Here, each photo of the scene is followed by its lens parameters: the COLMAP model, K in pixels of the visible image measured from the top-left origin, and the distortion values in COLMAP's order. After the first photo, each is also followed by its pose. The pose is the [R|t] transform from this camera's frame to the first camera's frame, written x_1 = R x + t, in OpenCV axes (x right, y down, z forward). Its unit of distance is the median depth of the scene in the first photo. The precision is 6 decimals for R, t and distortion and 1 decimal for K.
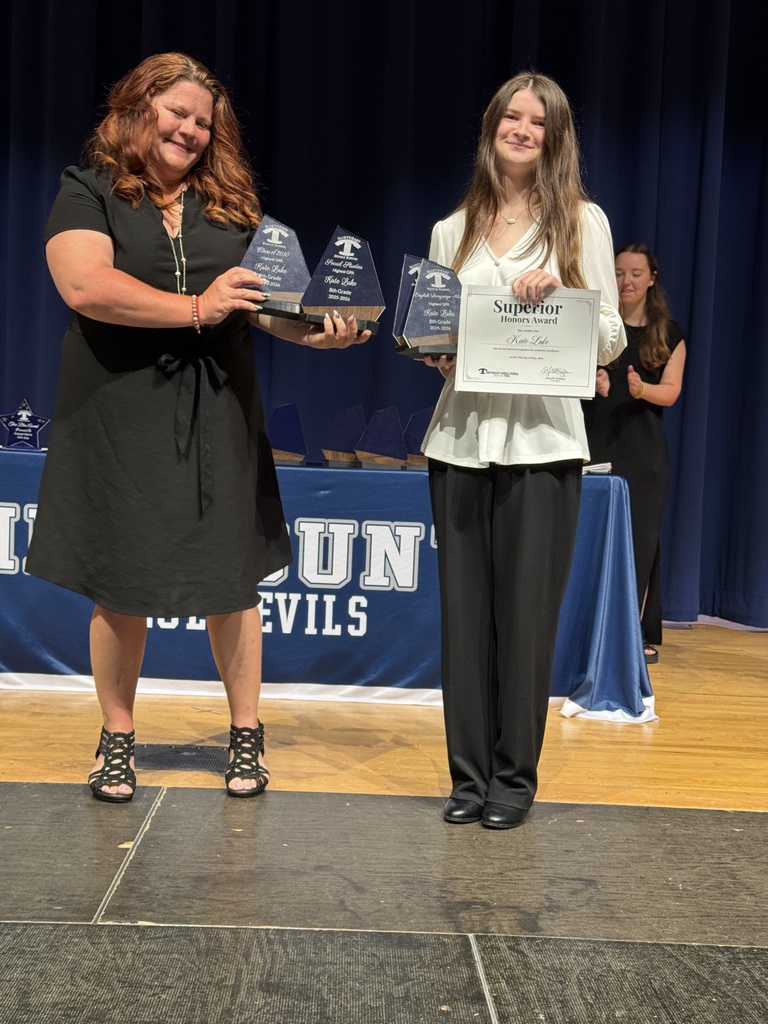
lens RADIAL K [[1424.7, 0, 384.0], [0, 1424.7, 512.0], [0, 0, 1]] dist [0.206576, -0.459743]
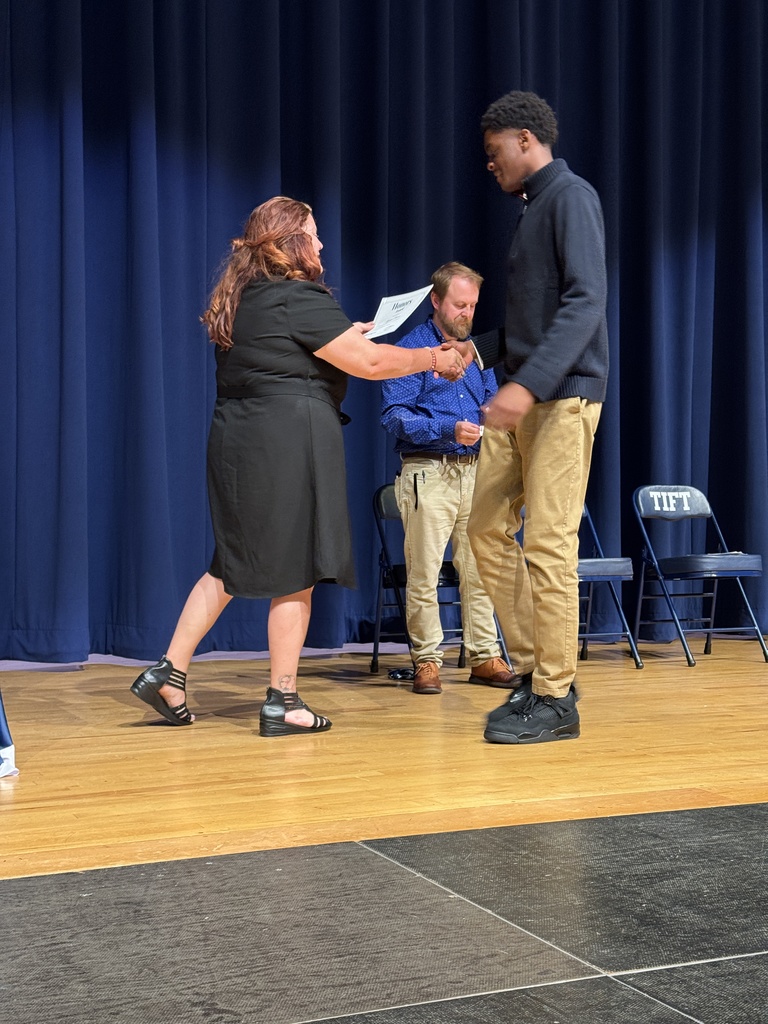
lens RADIAL K [[1424.7, 0, 384.0], [0, 1424.7, 512.0], [0, 0, 1]] dist [0.206576, -0.459743]
pose [[0.920667, -0.045170, 0.387725, 0.066398], [0.059955, 0.997859, -0.026115, 0.027215], [-0.385716, 0.047289, 0.921405, 0.131155]]
